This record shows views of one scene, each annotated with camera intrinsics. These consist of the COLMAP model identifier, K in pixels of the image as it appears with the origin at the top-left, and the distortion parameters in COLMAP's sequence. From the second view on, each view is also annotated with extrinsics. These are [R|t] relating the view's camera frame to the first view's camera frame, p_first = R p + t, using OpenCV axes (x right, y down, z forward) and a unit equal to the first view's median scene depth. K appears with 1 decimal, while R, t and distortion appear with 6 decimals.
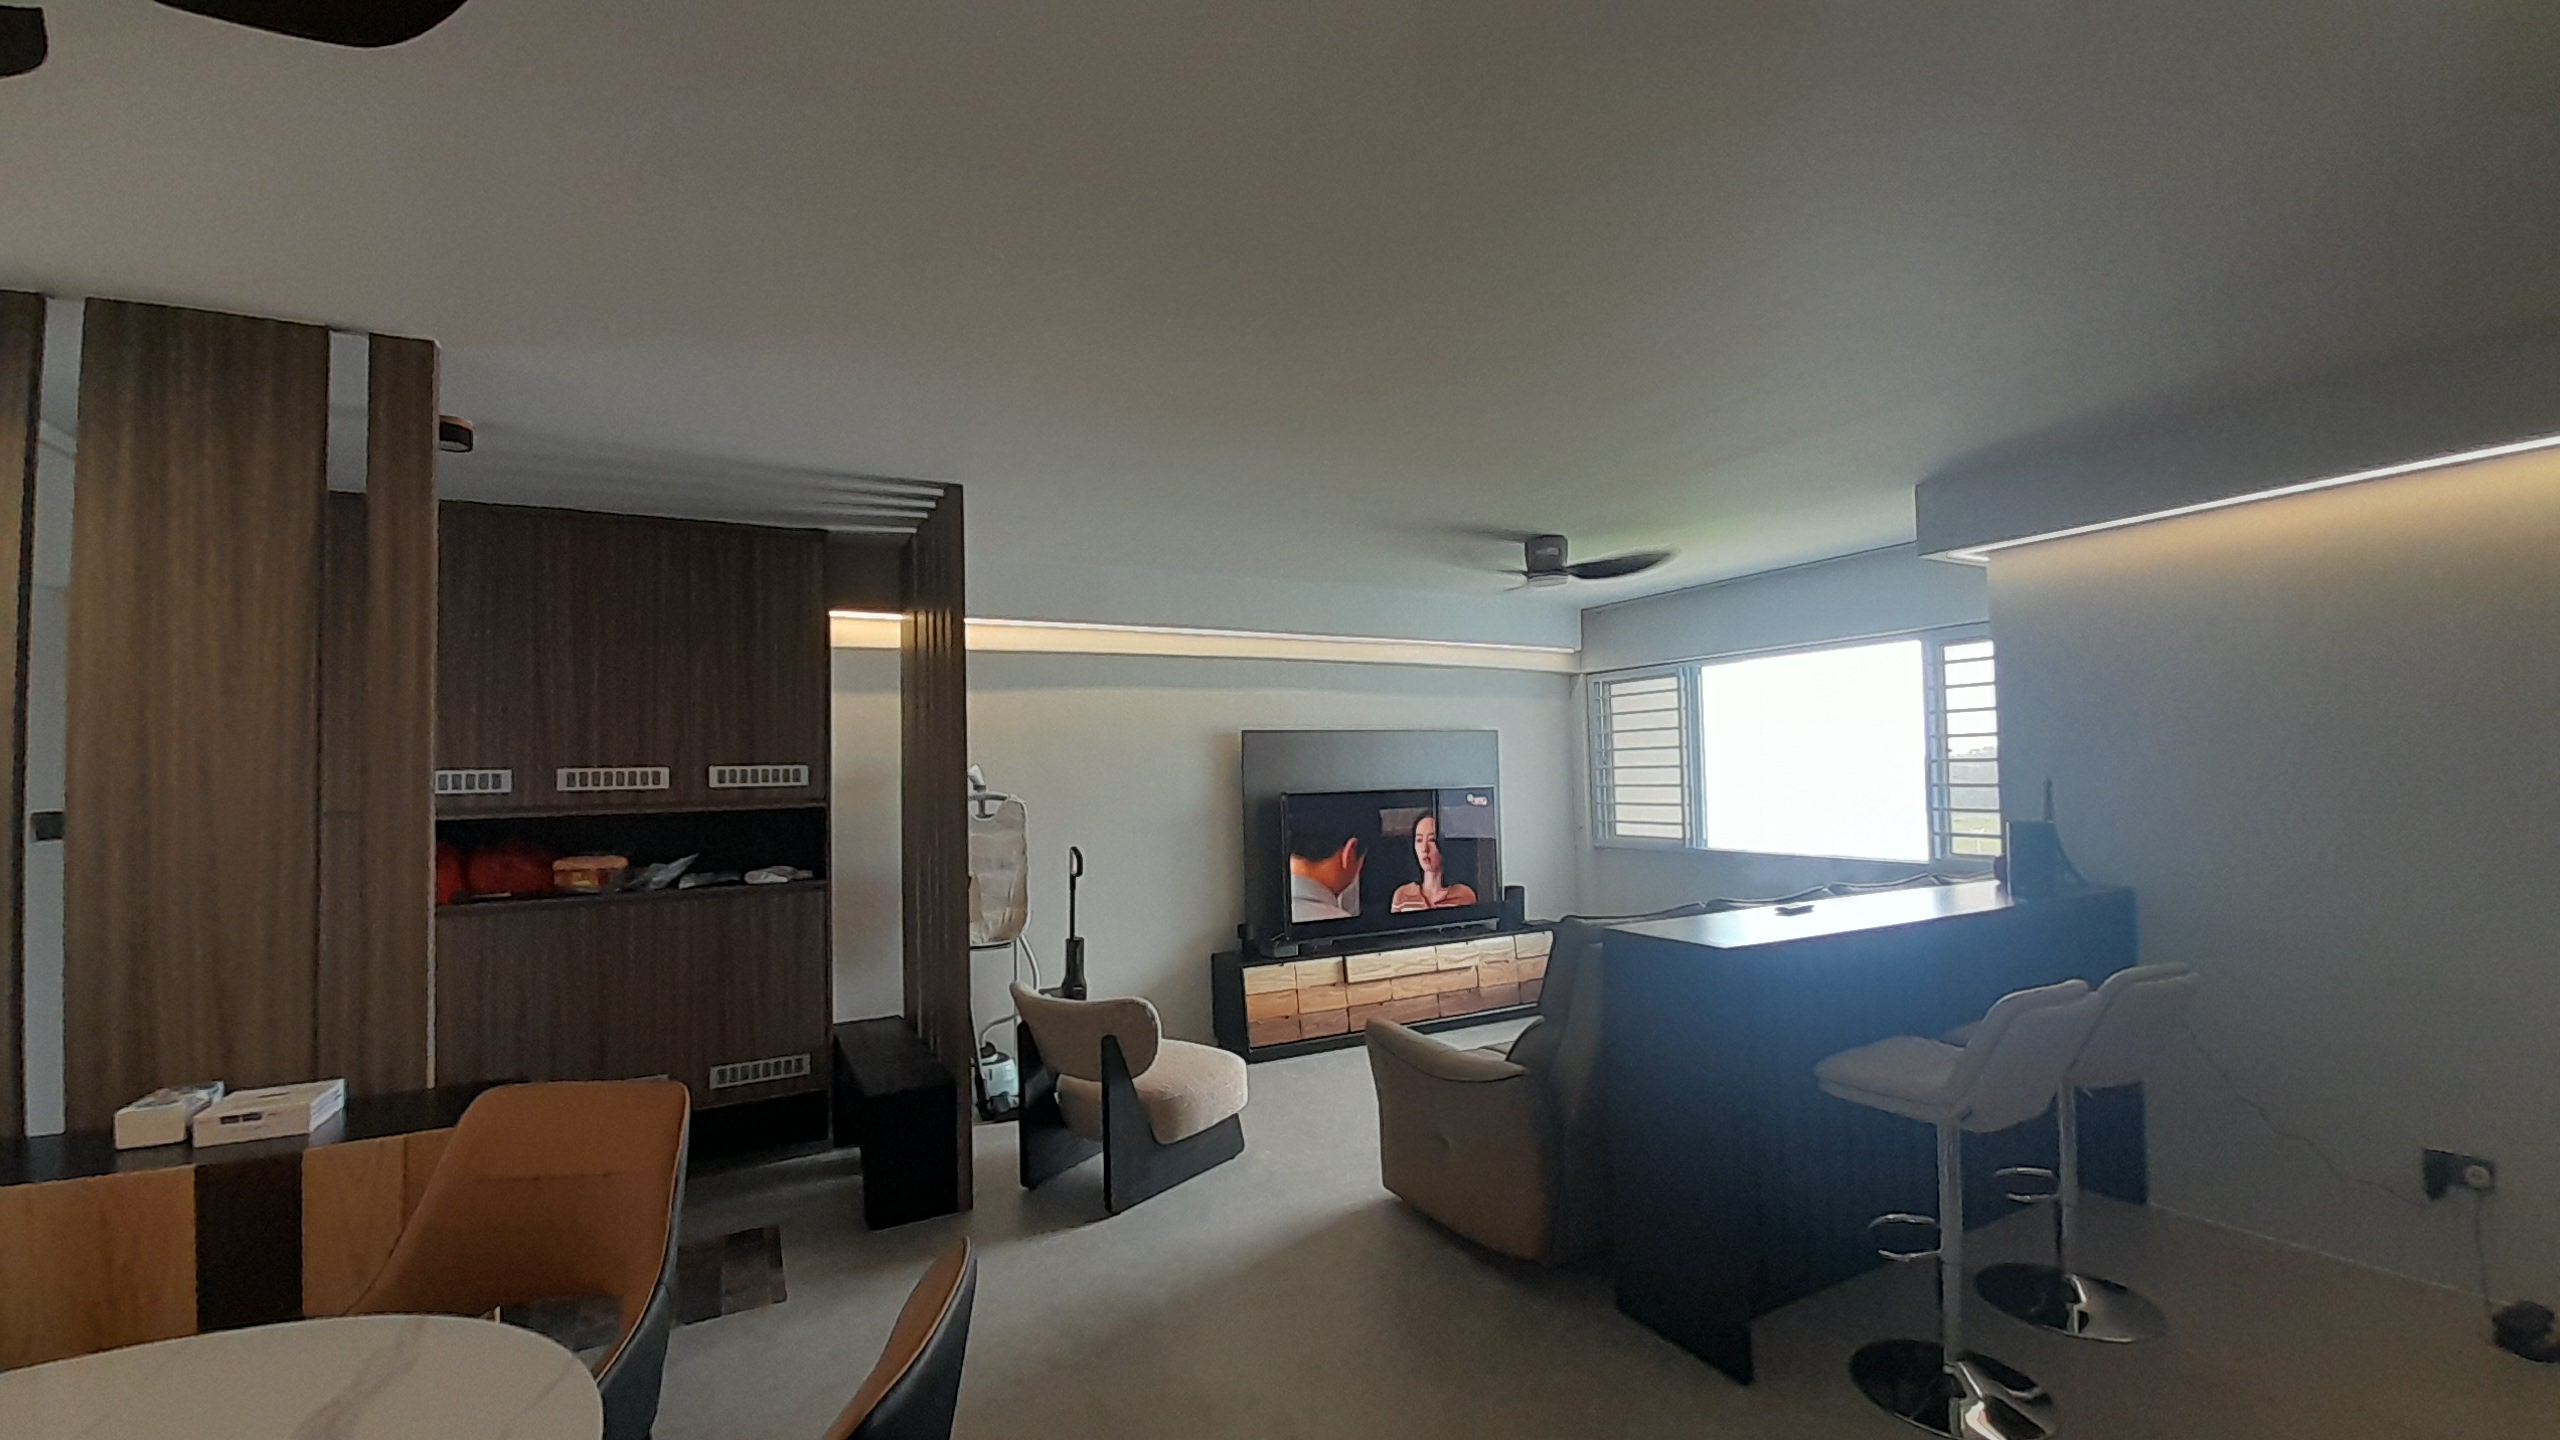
lens RADIAL K [[999.6, 0, 1274.1], [0, 999.6, 733.0], [0, 0, 1]] dist [0.001589, -0.007914]
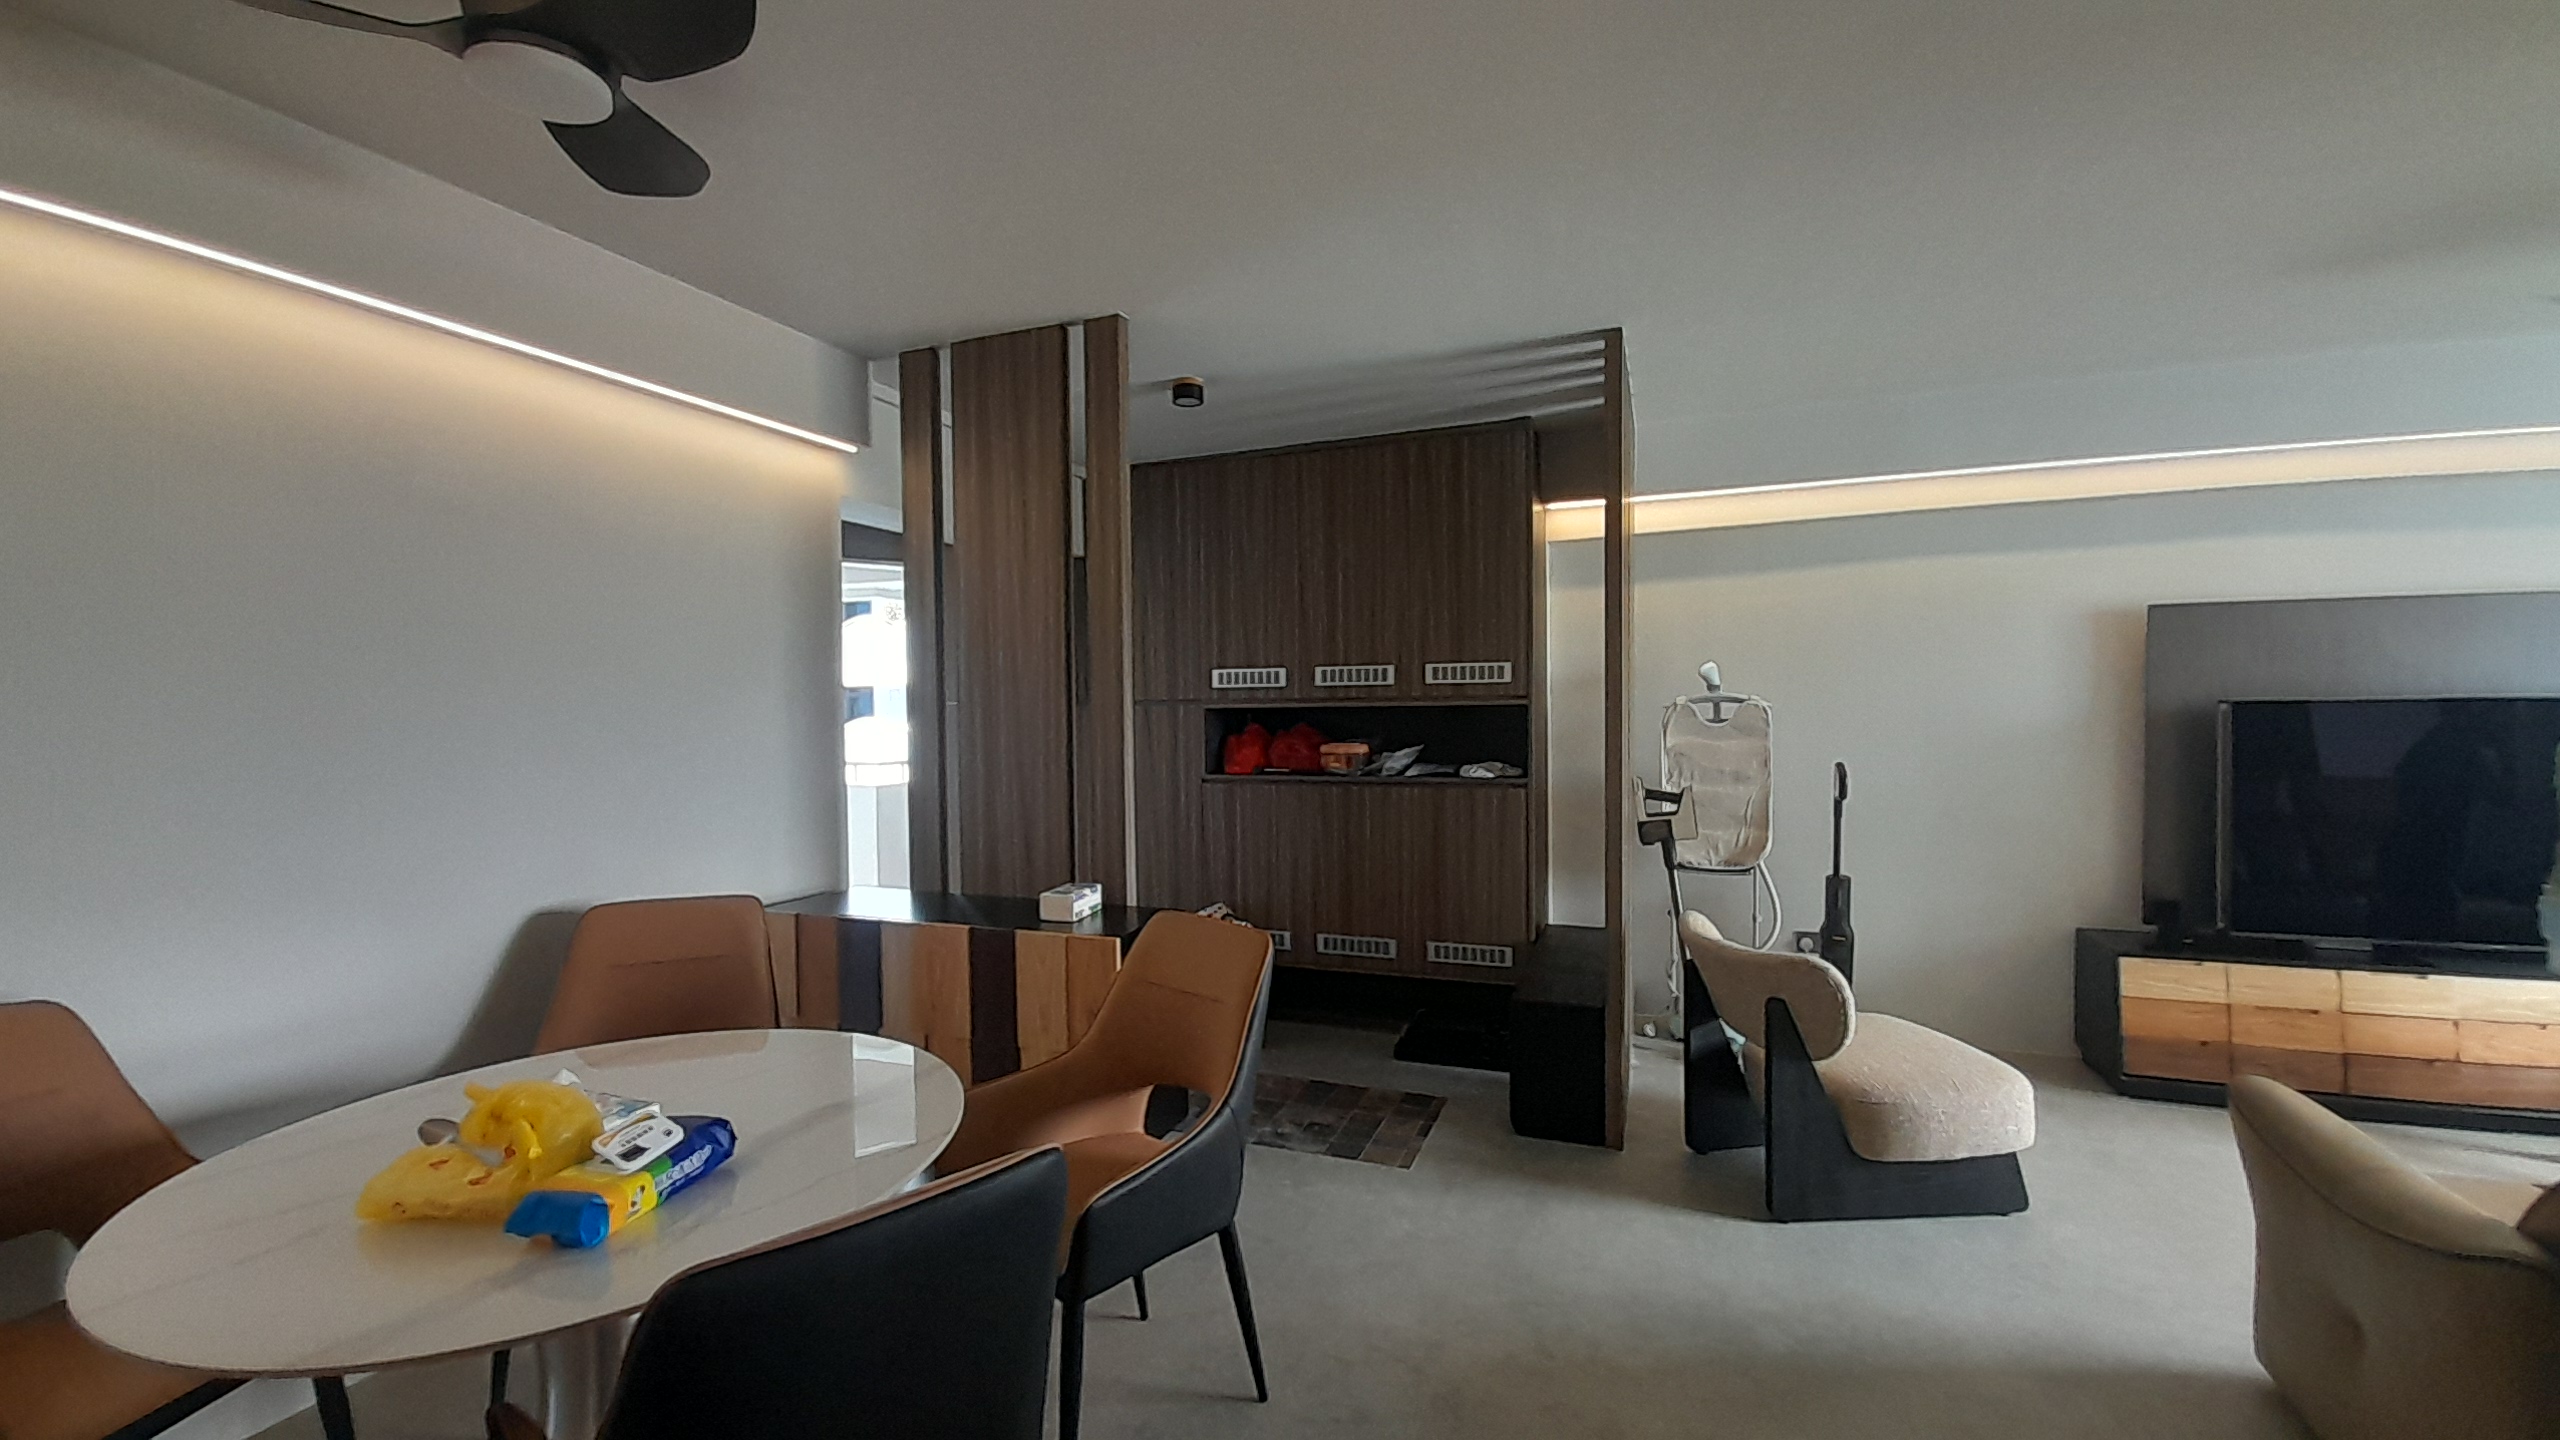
lens RADIAL K [[999.6, 0, 1274.1], [0, 999.6, 733.0], [0, 0, 1]] dist [0.001589, -0.007914]
pose [[0.642287, 0.036939, -0.765573, 0.147666], [0.027704, 0.997066, 0.071352, 0.025699], [0.765963, -0.067038, 0.639380, 0.183411]]
